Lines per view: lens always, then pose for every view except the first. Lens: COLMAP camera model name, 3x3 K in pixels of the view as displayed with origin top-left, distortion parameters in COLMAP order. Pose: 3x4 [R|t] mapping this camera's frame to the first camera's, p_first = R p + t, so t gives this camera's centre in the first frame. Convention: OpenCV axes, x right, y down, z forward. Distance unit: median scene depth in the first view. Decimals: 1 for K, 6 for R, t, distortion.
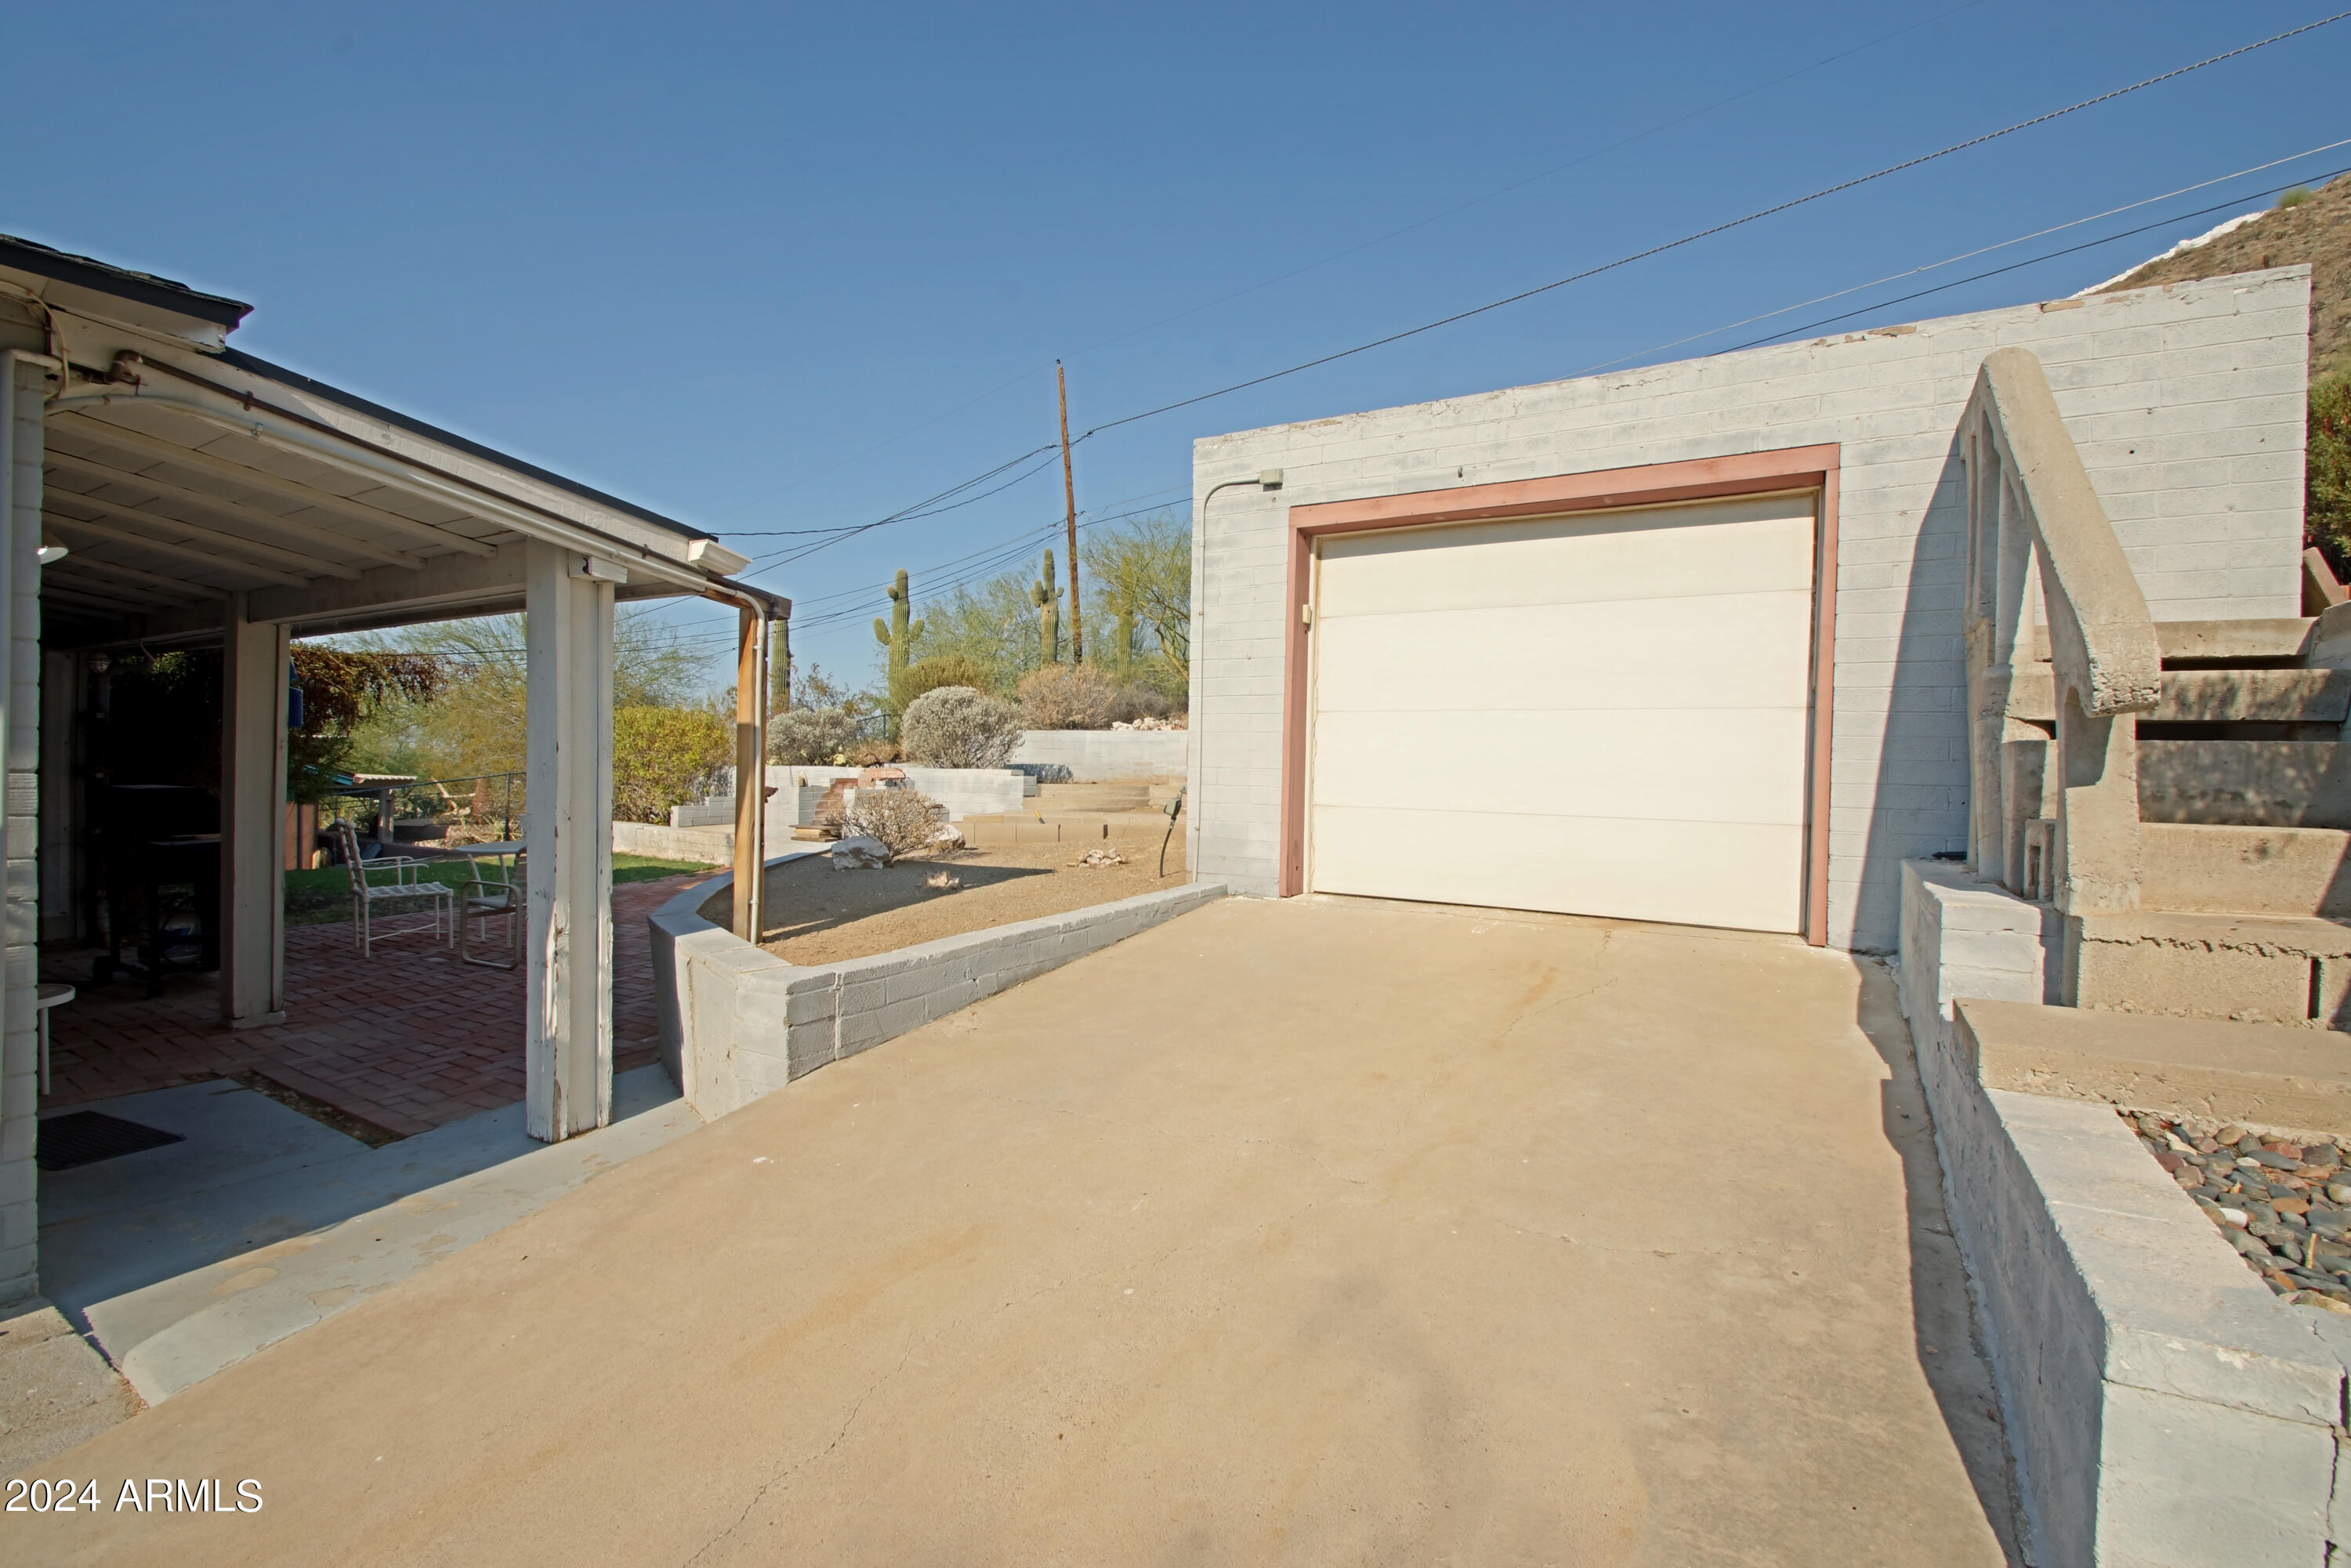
lens RADIAL K [[1045.5, 0, 1173.4], [0, 1045.5, 779.1], [0, 0, 1]] dist [0.015510, -0.017019]
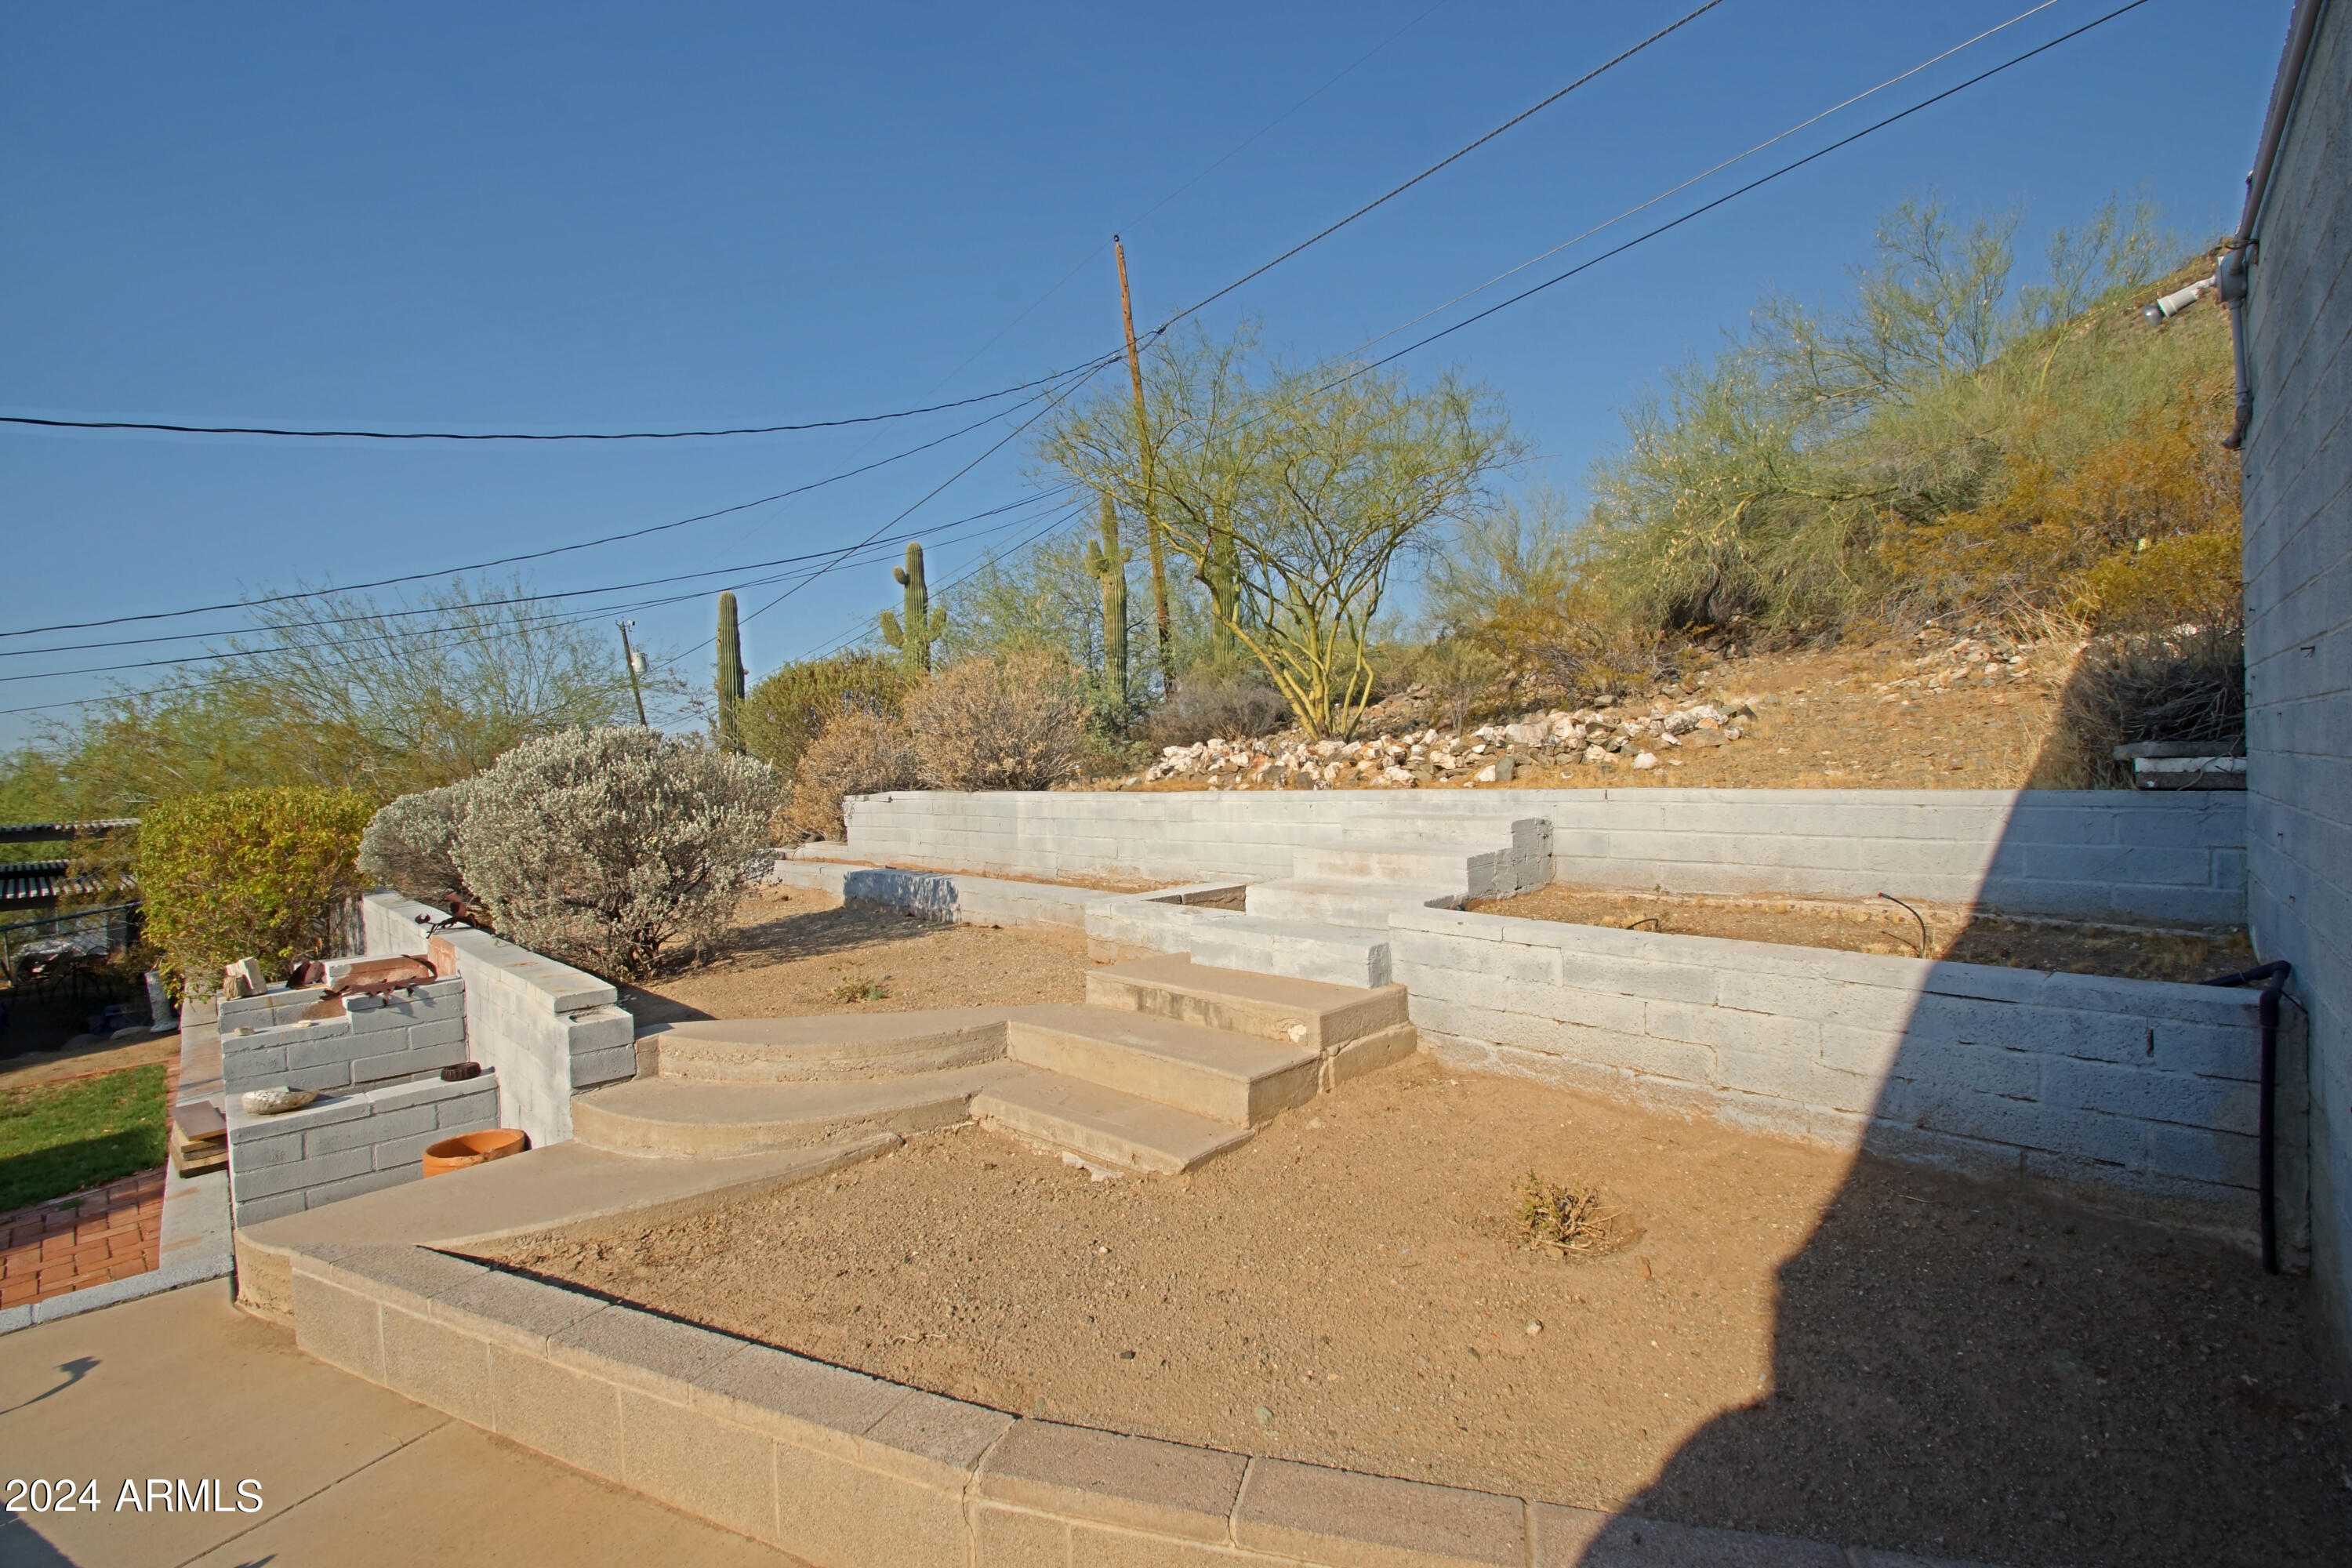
lens RADIAL K [[1046.0, 0, 1173.9], [0, 1046.0, 779.1], [0, 0, 1]] dist [0.015510, -0.017019]
pose [[0.983550, -0.050727, -0.173370, 0.037395], [0.051809, 0.998656, 0.001717, -0.028062], [0.173049, -0.010671, 0.984855, 0.313718]]
